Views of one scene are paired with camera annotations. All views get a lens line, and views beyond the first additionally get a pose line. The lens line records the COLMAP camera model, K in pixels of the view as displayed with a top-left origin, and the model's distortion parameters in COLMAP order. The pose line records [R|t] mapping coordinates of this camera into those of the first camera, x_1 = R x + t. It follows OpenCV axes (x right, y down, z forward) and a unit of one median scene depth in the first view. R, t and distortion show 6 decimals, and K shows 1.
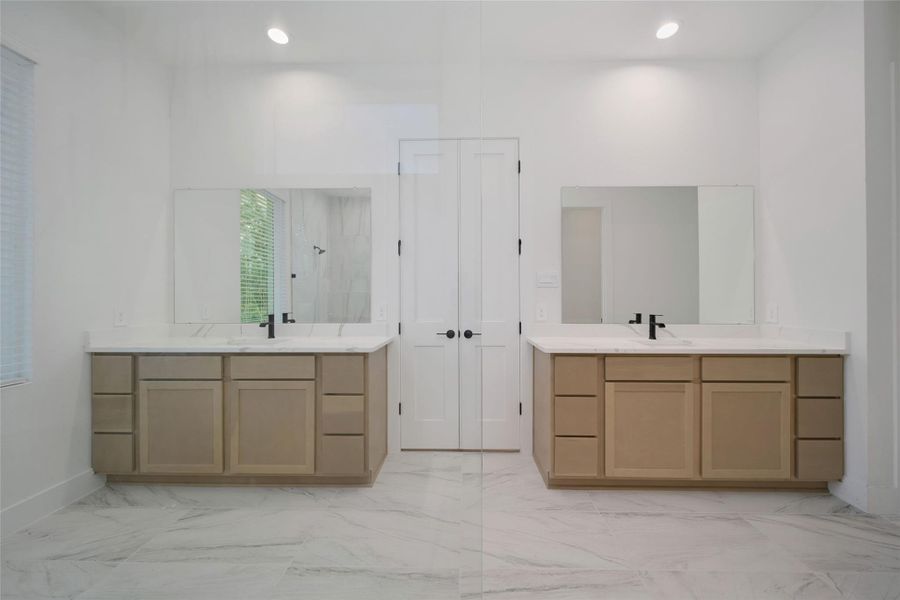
lens RADIAL K [[324.6, 0, 454.5], [0, 324.6, 299.7], [0, 0, 1]] dist [-0.000987, -0.000180]
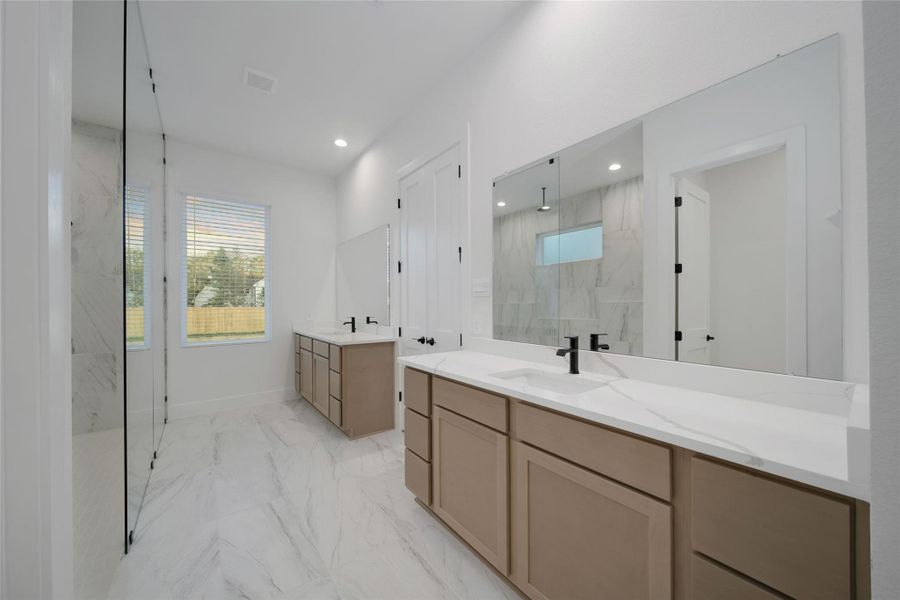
lens RADIAL K [[324.6, 0, 455.3], [0, 324.6, 301.7], [0, 0, 1]] dist [-0.000987, -0.000180]
pose [[0.623991, -0.006936, -0.781401, 1.103726], [-0.000880, 0.999954, -0.009578, -0.019435], [0.781431, 0.006664, 0.623956, 0.446962]]
